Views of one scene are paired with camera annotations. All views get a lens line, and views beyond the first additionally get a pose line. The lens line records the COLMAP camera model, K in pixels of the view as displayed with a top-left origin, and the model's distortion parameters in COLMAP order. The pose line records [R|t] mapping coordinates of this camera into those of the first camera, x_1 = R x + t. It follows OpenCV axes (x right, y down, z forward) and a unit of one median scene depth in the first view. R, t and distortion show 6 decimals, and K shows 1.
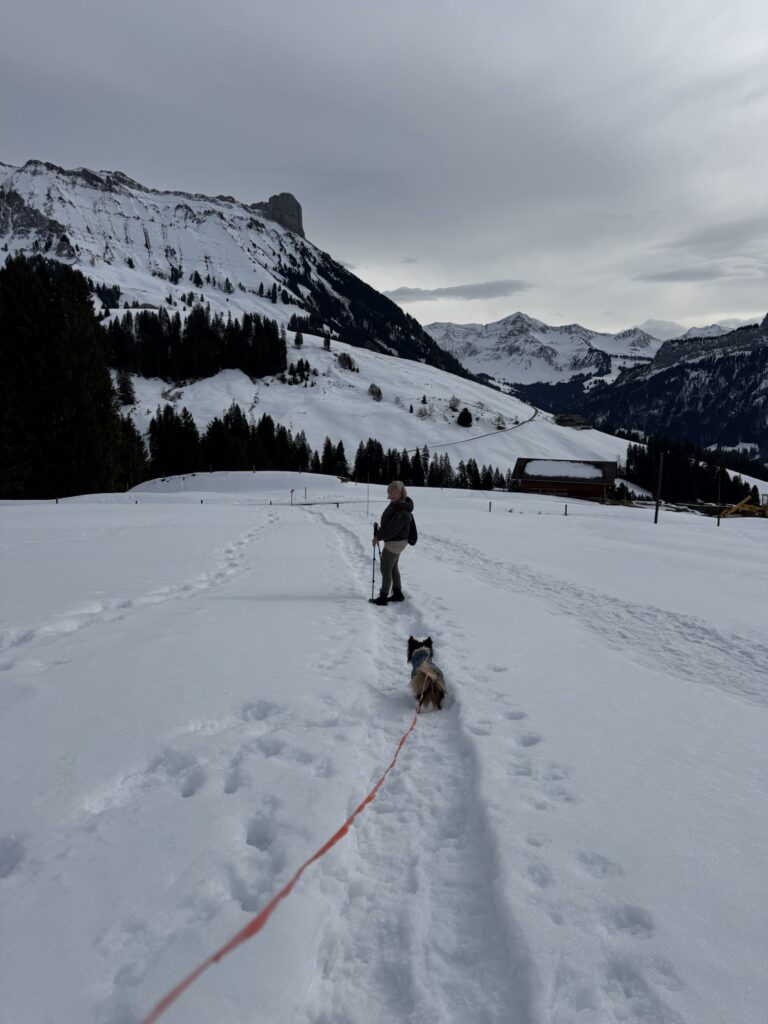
lens RADIAL K [[708.4, 0, 370.9], [0, 708.4, 530.5], [0, 0, 1]] dist [0.069943, -0.083781]
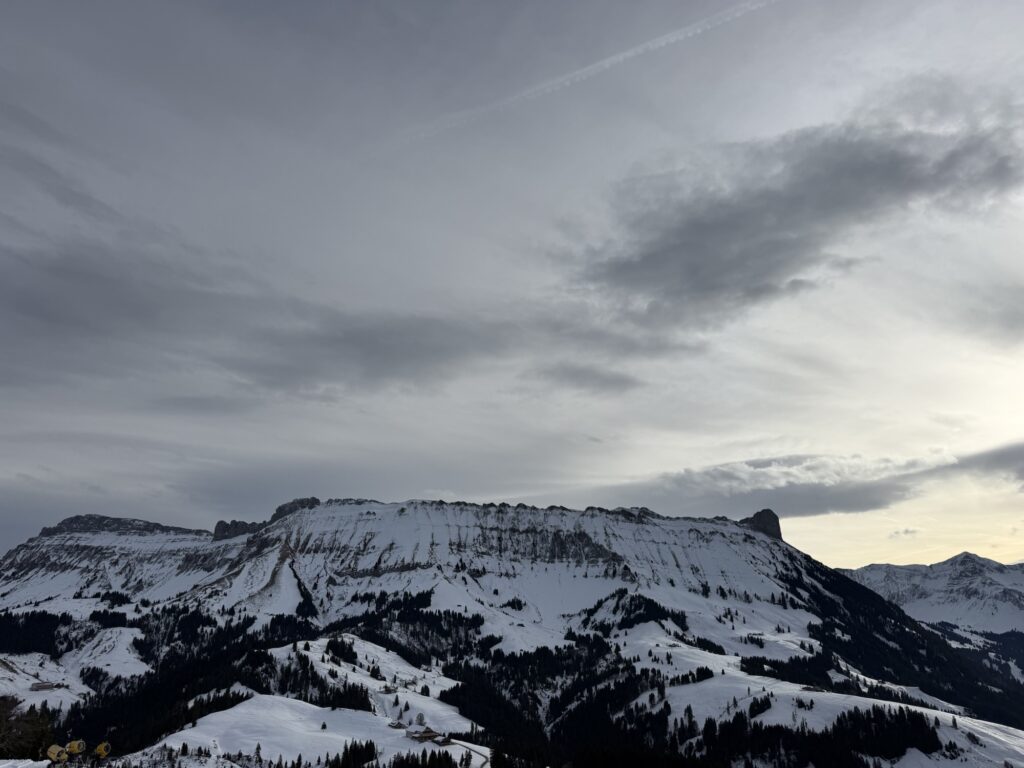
lens RADIAL K [[708.4, 0, 508.5], [0, 708.4, 377.1], [0, 0, 1]] dist [0.069943, -0.083781]
pose [[0.942413, -0.119942, -0.312203, -0.132798], [-0.048102, 0.875168, -0.481423, -0.036824], [0.330973, 0.468717, 0.819000, -0.348553]]
